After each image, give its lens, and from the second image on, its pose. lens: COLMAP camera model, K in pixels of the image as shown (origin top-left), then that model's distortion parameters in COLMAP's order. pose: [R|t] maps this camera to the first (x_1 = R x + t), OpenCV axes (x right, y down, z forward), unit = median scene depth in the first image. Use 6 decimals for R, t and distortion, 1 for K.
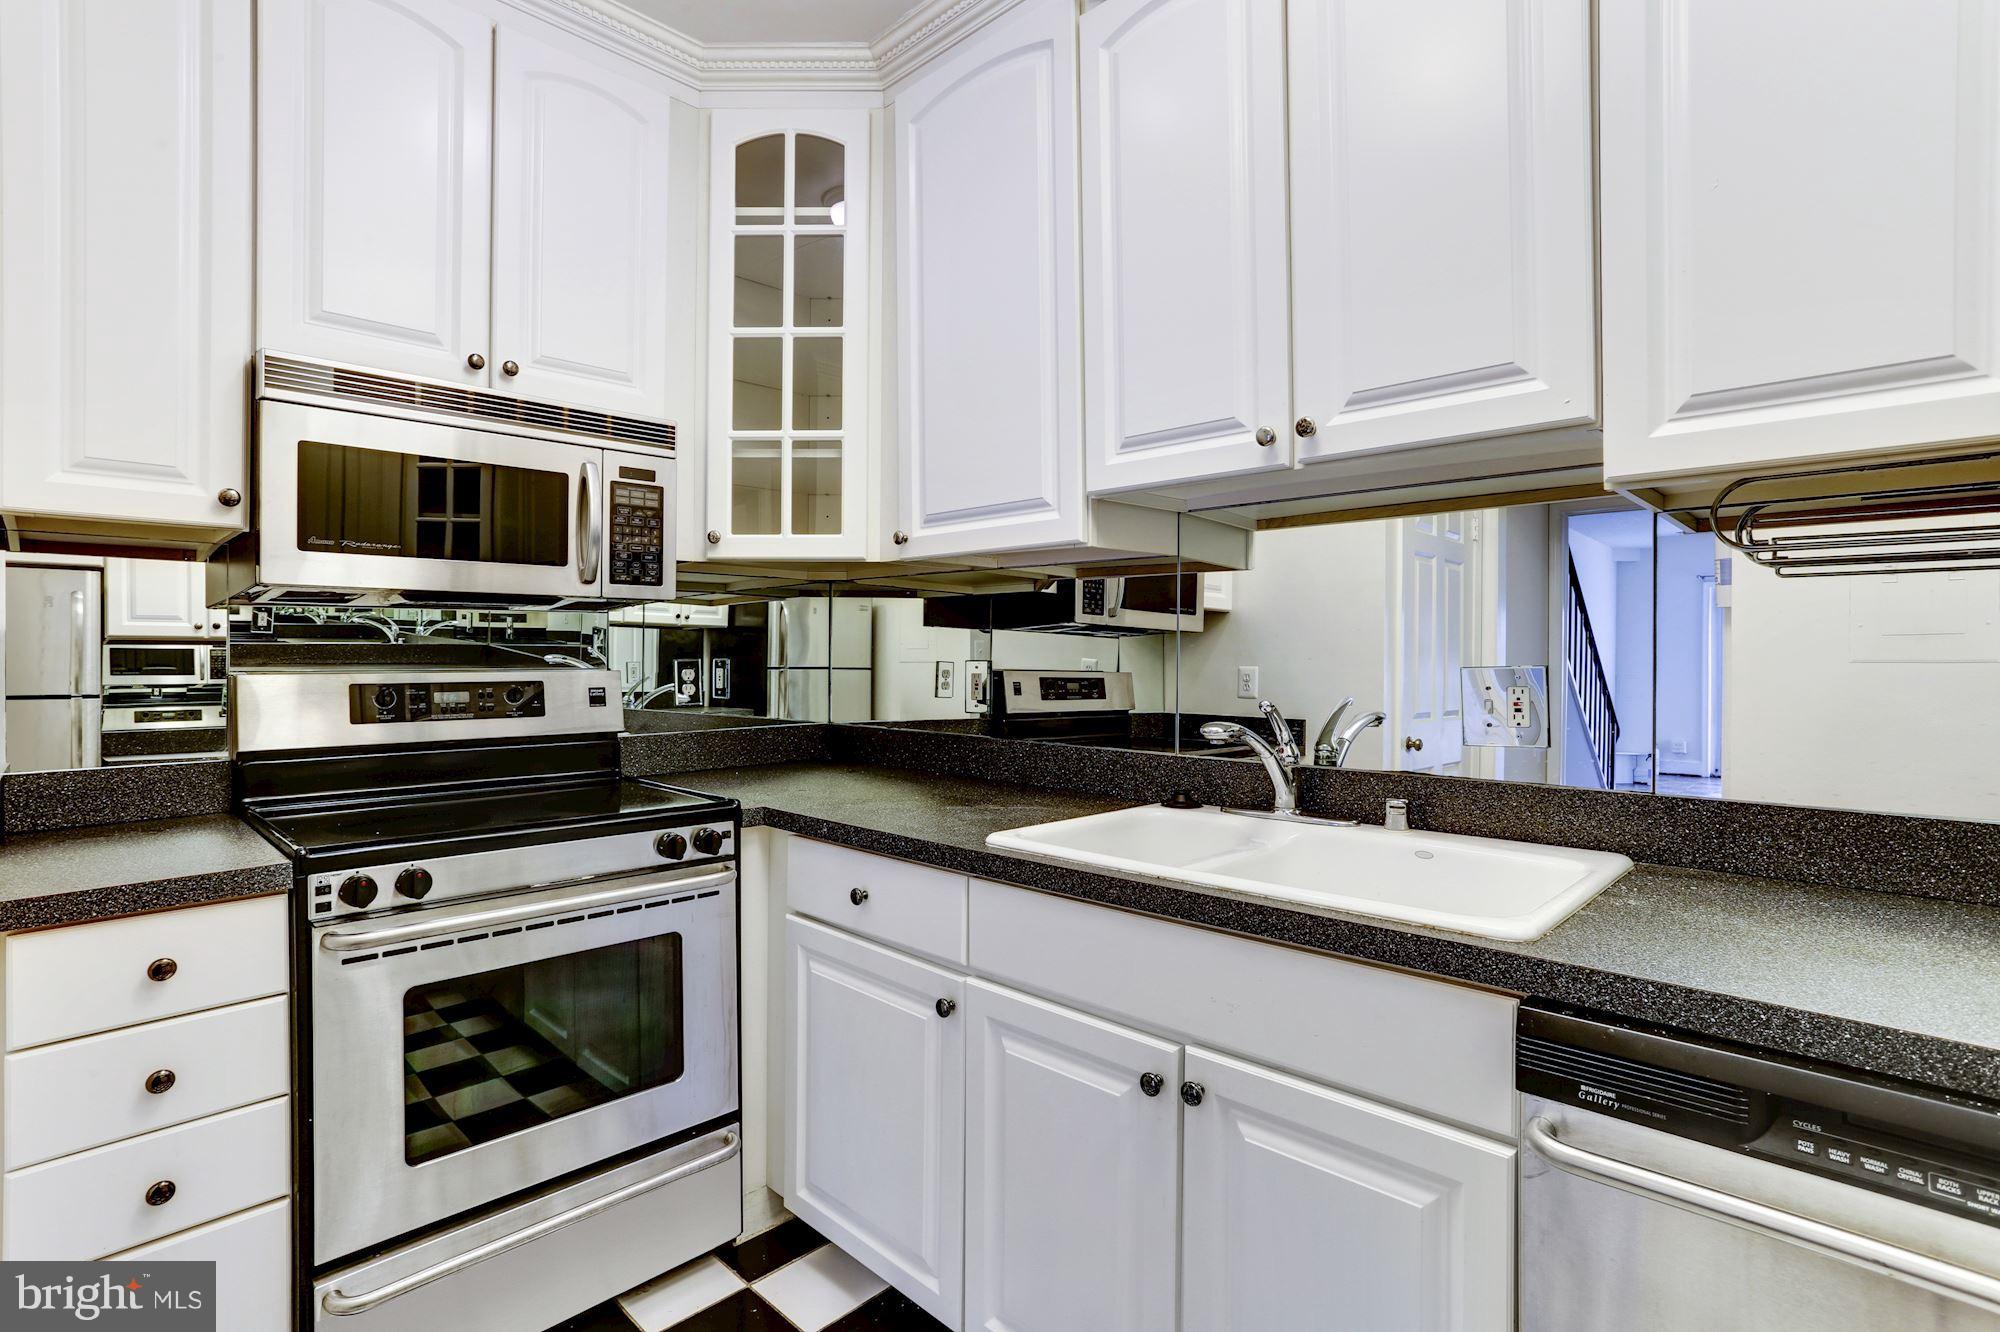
lens RADIAL K [[986.9, 0, 977.7], [0, 986.9, 649.3], [0, 0, 1]] dist [-0.054210, 0.029136]
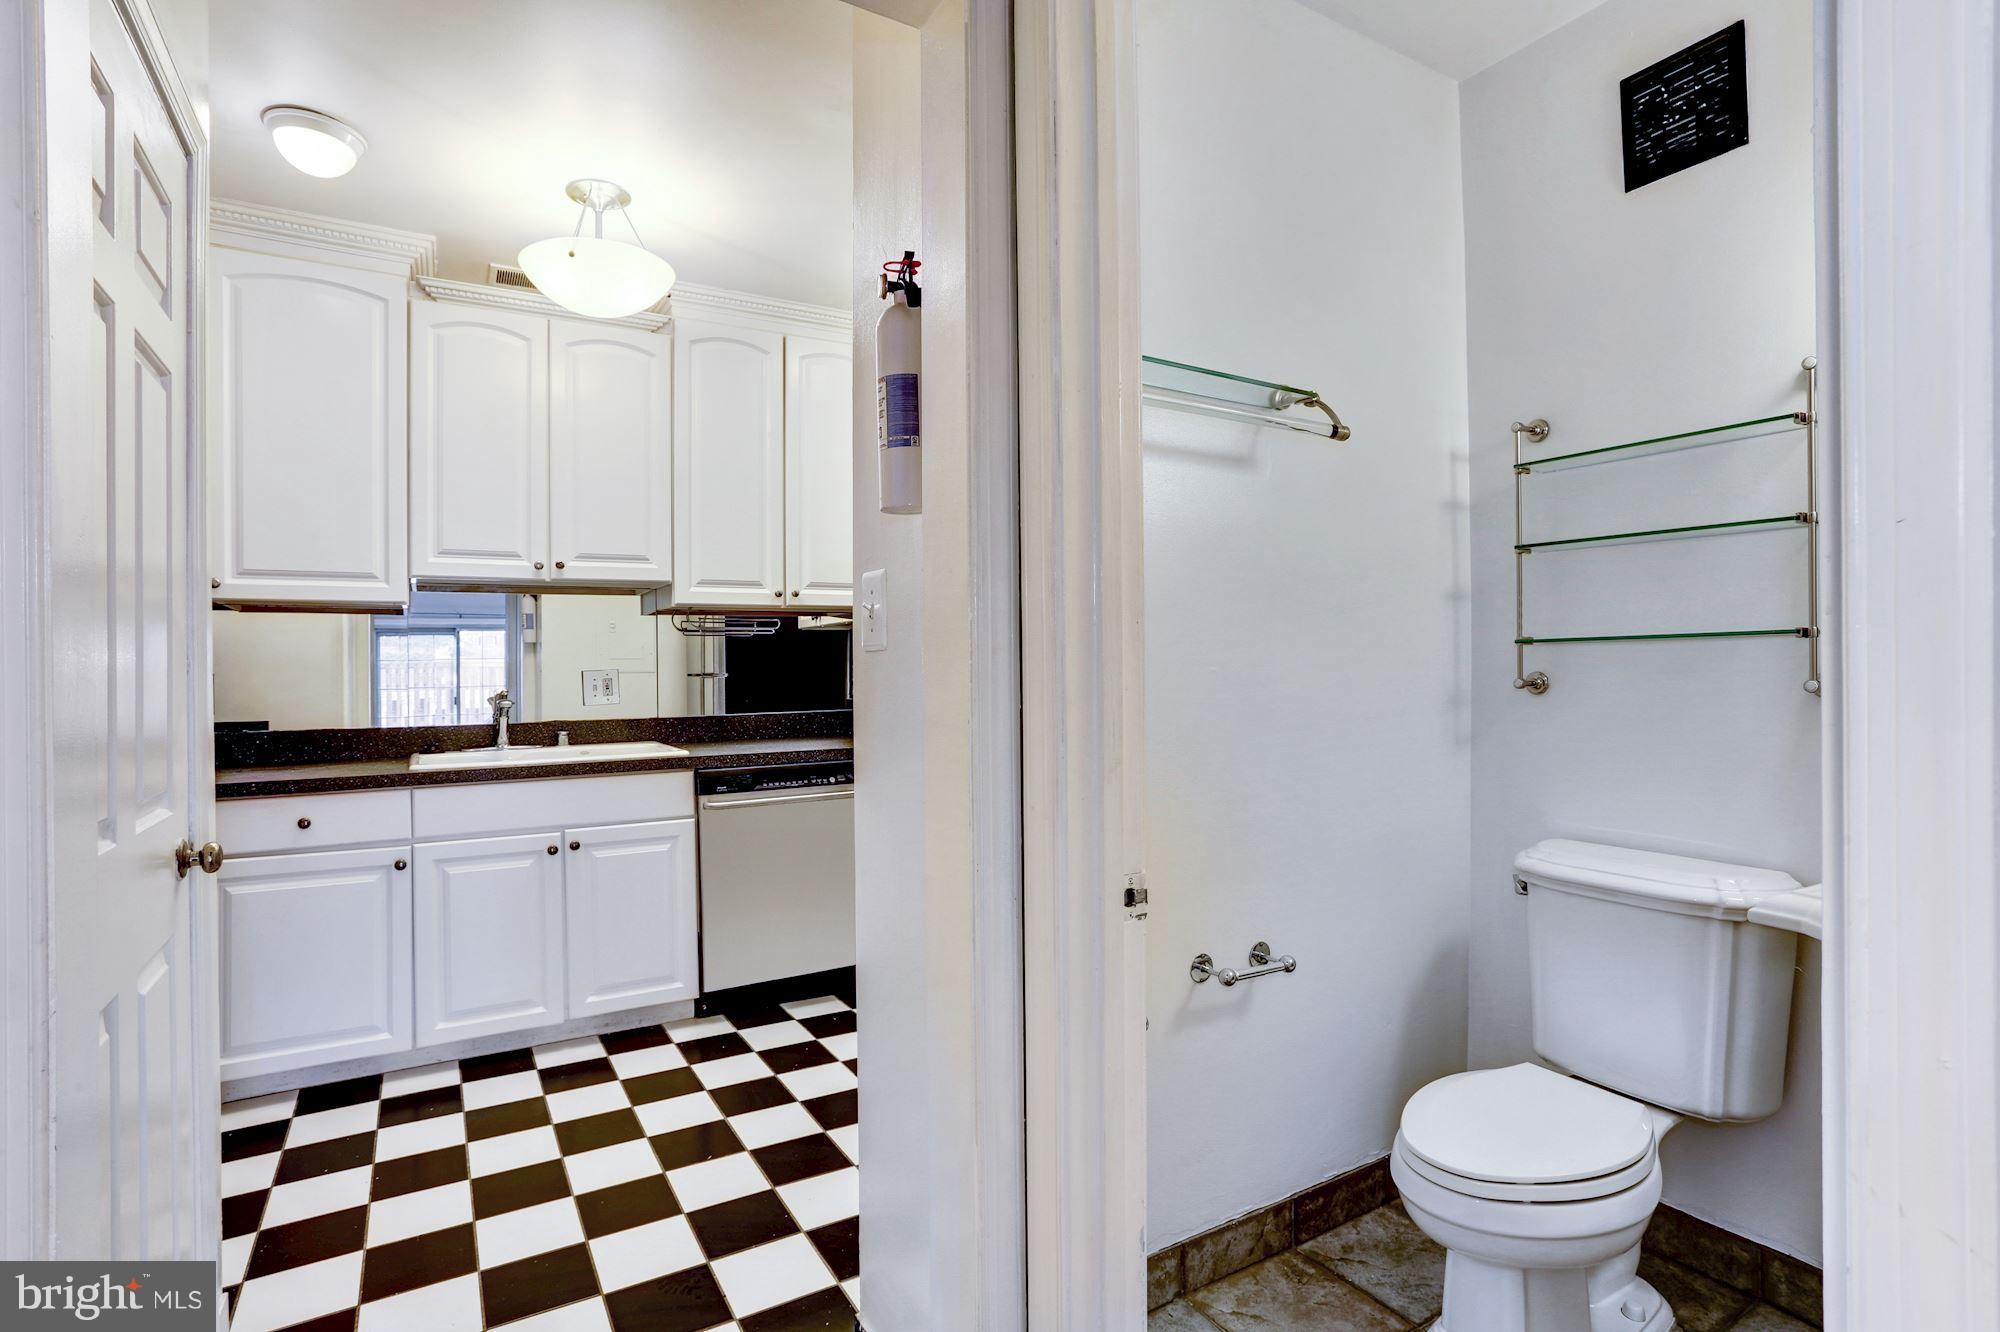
lens RADIAL K [[986.9, 0, 1001.6], [0, 986.9, 659.5], [0, 0, 1]] dist [-0.054210, 0.029136]
pose [[0.241142, -0.001558, 0.970489, -1.148186], [0.006556, 0.999979, -0.000024, -0.001226], [-0.970468, 0.006369, 0.241147, -0.379921]]
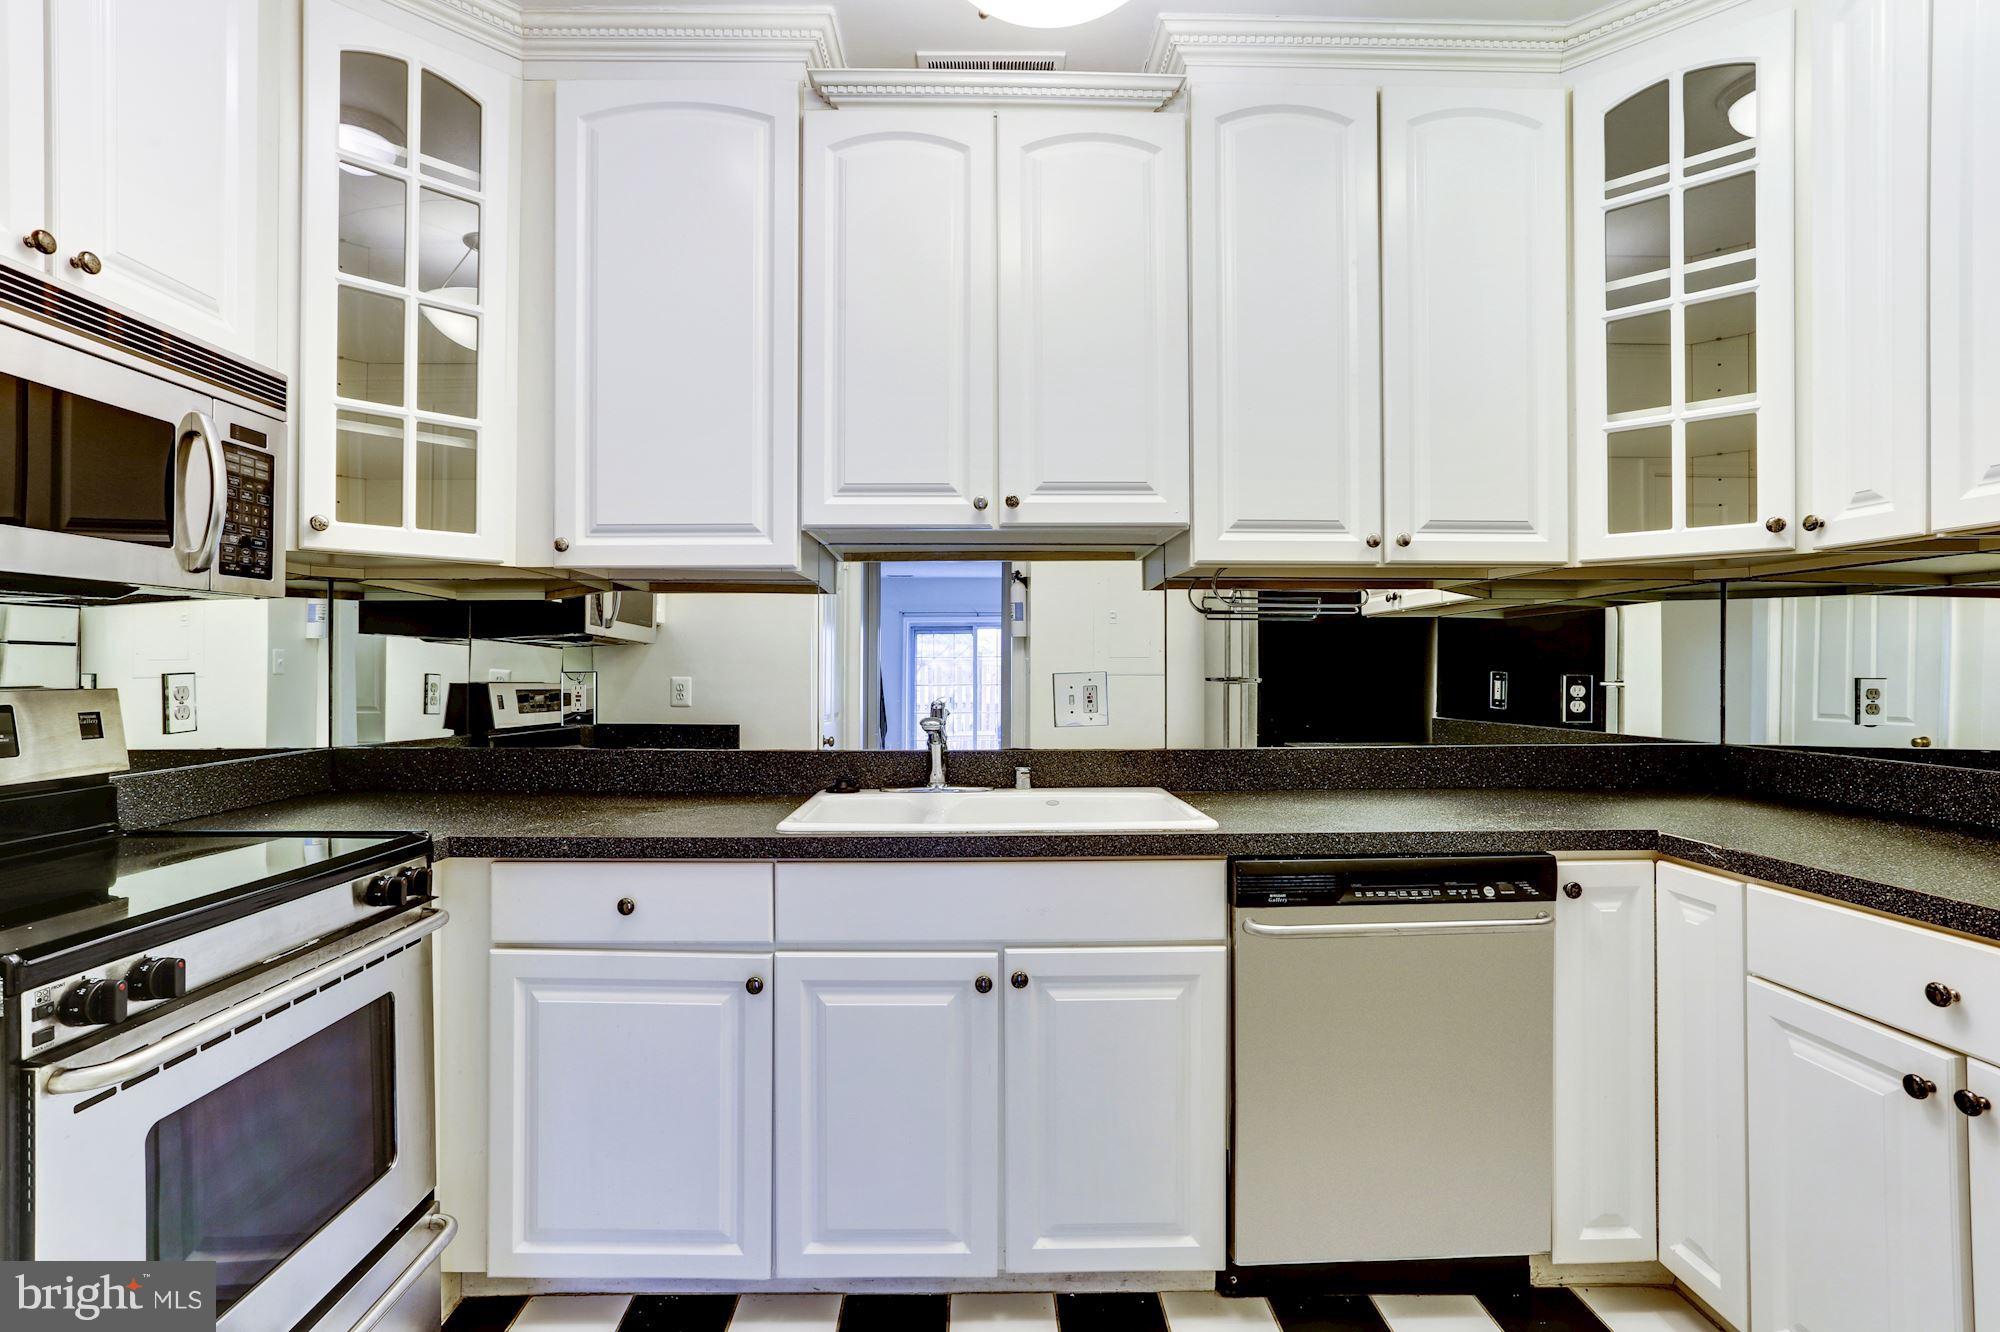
lens RADIAL K [[986.9, 0, 991.6], [0, 986.9, 660.9], [0, 0, 1]] dist [-0.054210, 0.029136]
pose [[0.688691, 0.001327, 0.725054, -0.501710], [-0.001472, 0.999999, -0.000432, 0.000544], [-0.725053, -0.000770, 0.688692, 0.038786]]
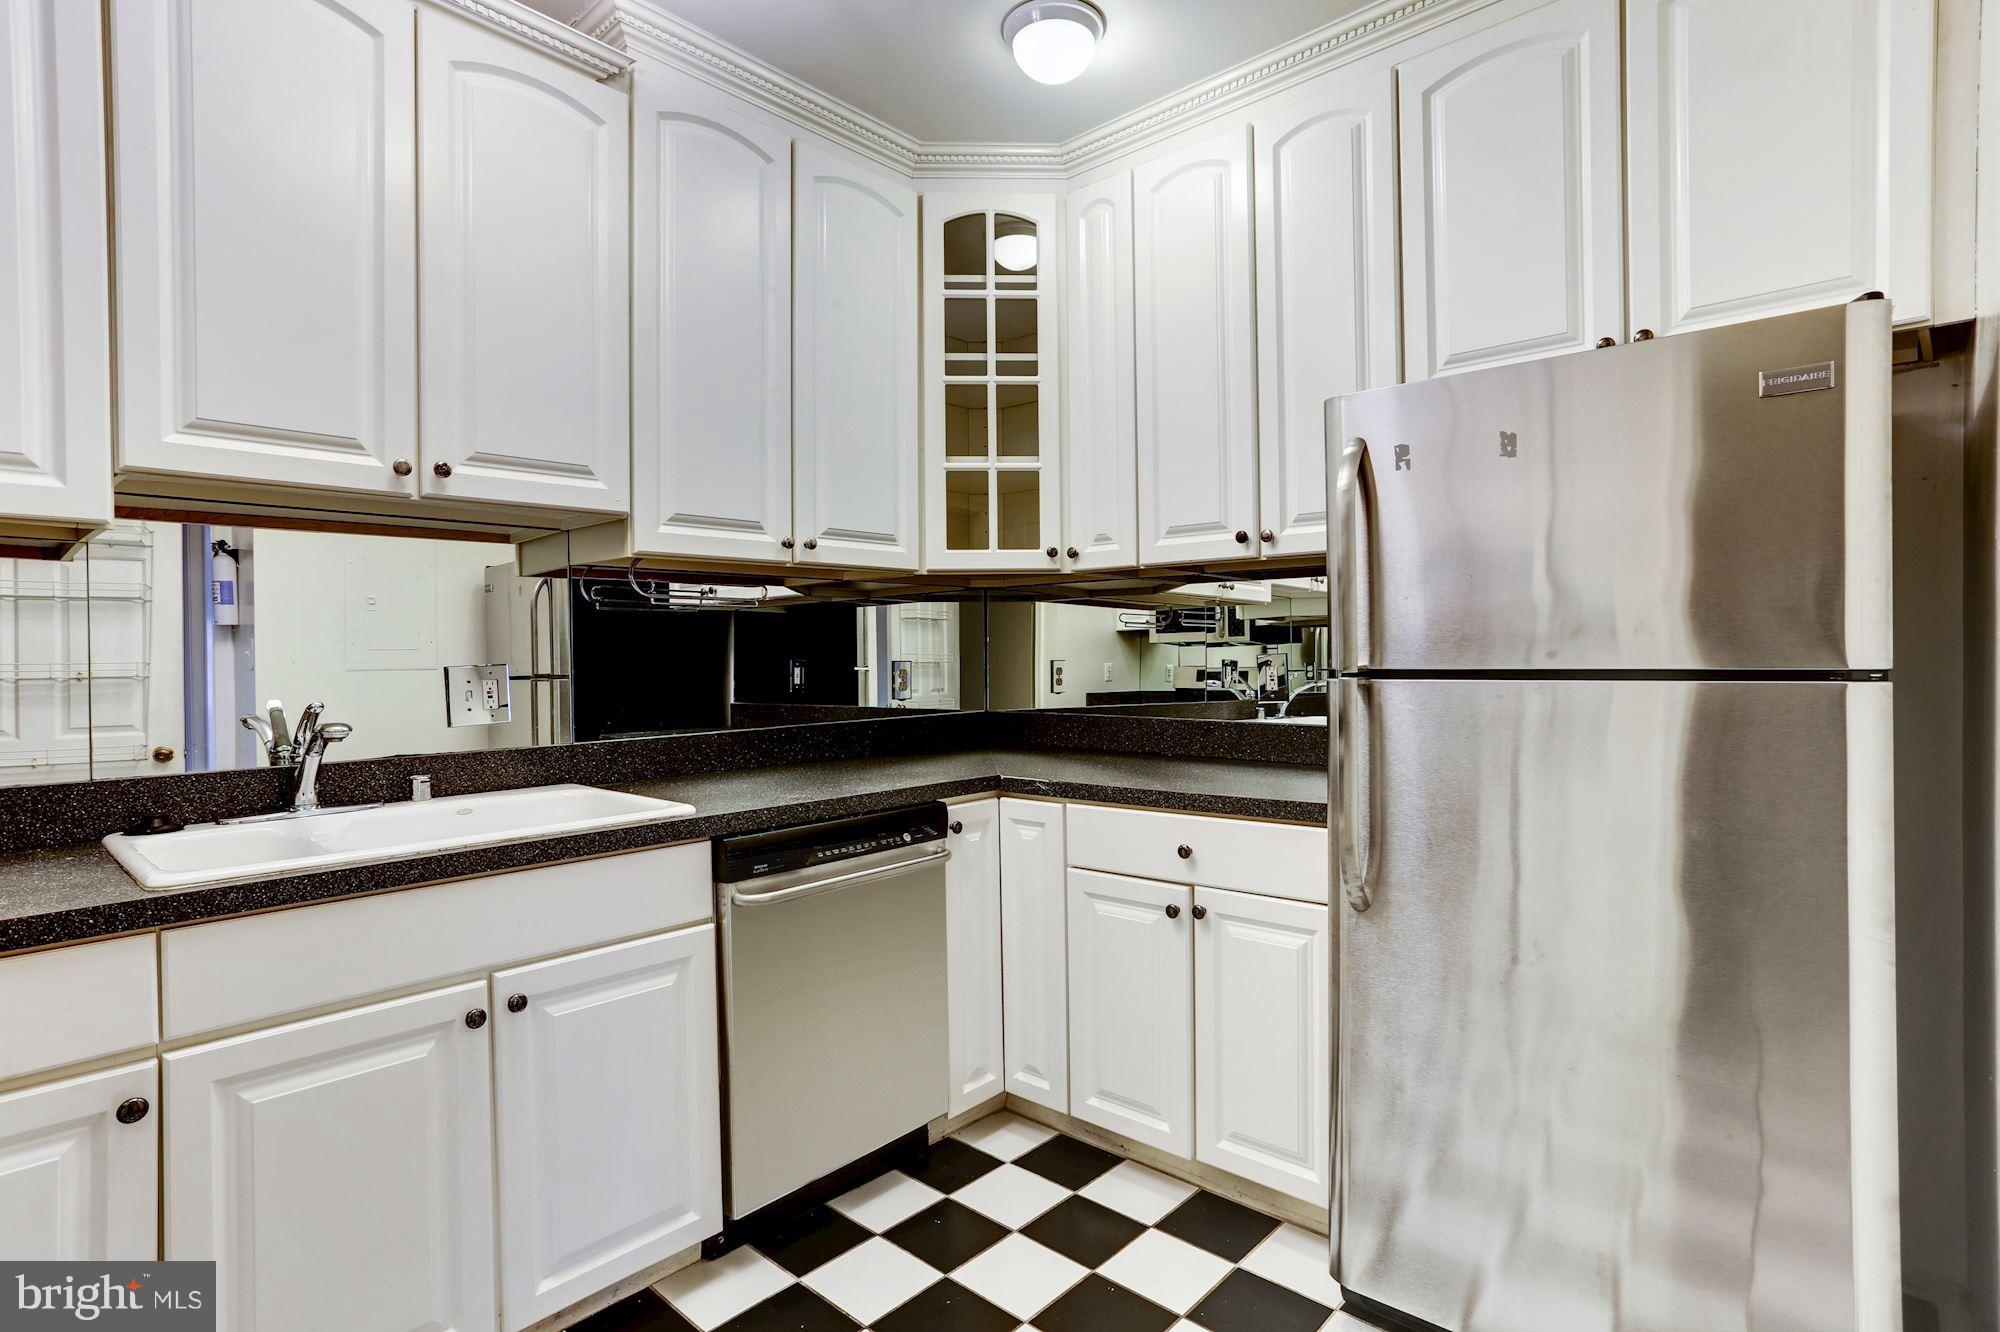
lens RADIAL K [[986.9, 0, 996.9], [0, 986.9, 660.5], [0, 0, 1]] dist [-0.054210, 0.029136]
pose [[-0.052580, -0.009301, 0.998573, -0.646980], [0.006771, 0.999930, 0.009670, 0.002251], [-0.998594, 0.007270, -0.052513, 0.269123]]
